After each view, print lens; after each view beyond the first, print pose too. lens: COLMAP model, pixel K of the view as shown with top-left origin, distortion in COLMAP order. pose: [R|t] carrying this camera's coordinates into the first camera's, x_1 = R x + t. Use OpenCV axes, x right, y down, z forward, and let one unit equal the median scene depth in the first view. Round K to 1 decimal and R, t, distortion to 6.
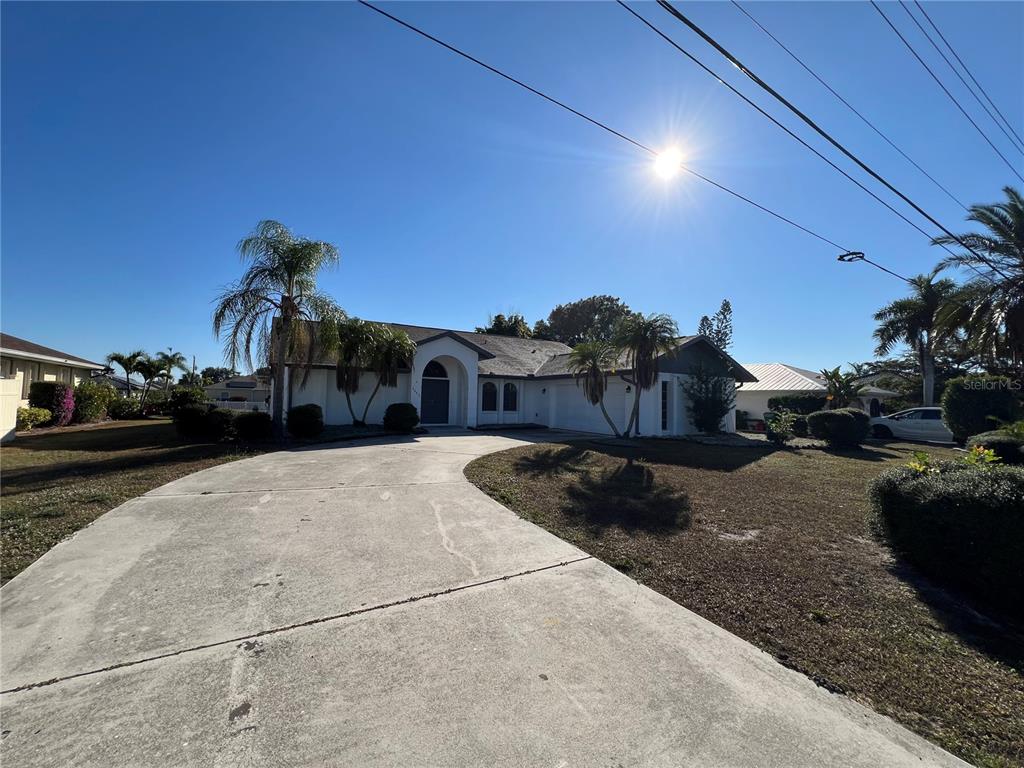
lens RADIAL K [[408.5, 0, 511.6], [0, 408.5, 383.3], [0, 0, 1]] dist [-0.003497, 0.000463]
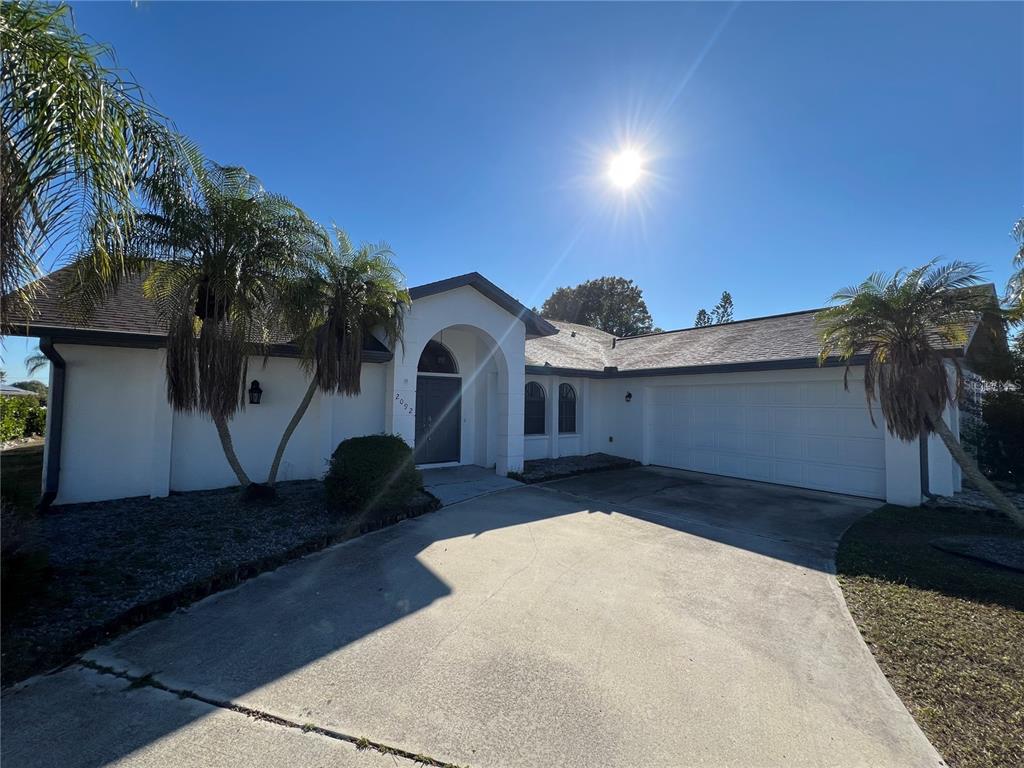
lens RADIAL K [[414.4, 0, 511.2], [0, 414.4, 381.6], [0, 0, 1]] dist [-0.000897, -0.000292]
pose [[0.995600, -0.007107, 0.093430, -0.146427], [0.007991, 0.999927, -0.009082, 0.001886], [-0.093359, 0.009788, 0.995584, 0.495598]]
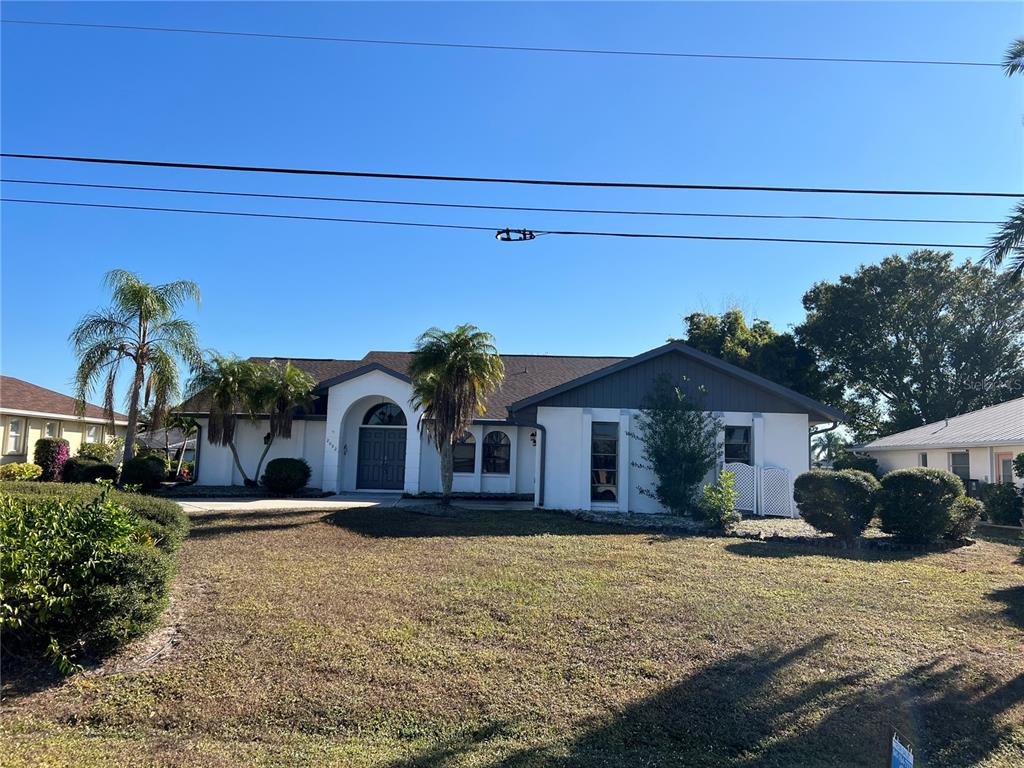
lens RADIAL K [[769.5, 0, 516.5], [0, 769.5, 384.4], [0, 0, 1]] dist [0.042774, -0.015831]
pose [[0.852408, -0.050322, -0.520450, 0.756374], [0.010173, 0.996766, -0.079715, 0.025186], [0.522778, 0.062656, 0.850163, -0.050849]]
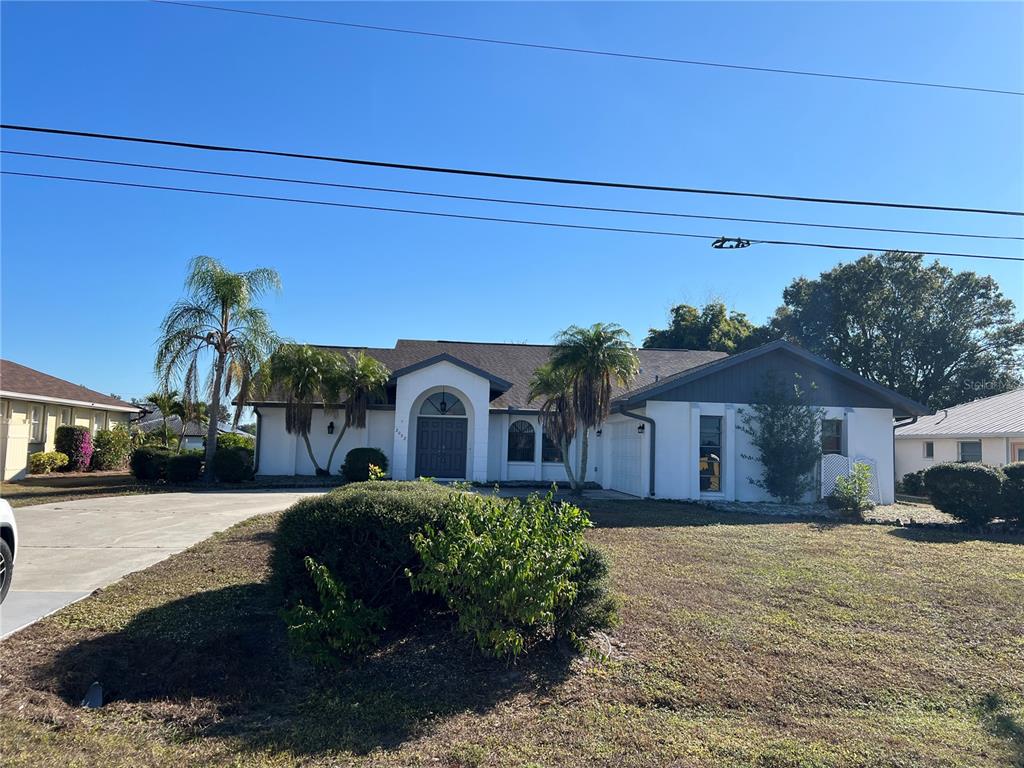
lens RADIAL K [[769.5, 0, 511.1], [0, 769.5, 385.9], [0, 0, 1]] dist [0.042774, -0.015831]
pose [[0.903965, -0.031314, -0.426458, 0.533406], [0.008317, 0.998414, -0.055682, 0.011369], [0.427525, 0.046788, 0.902792, -0.210325]]
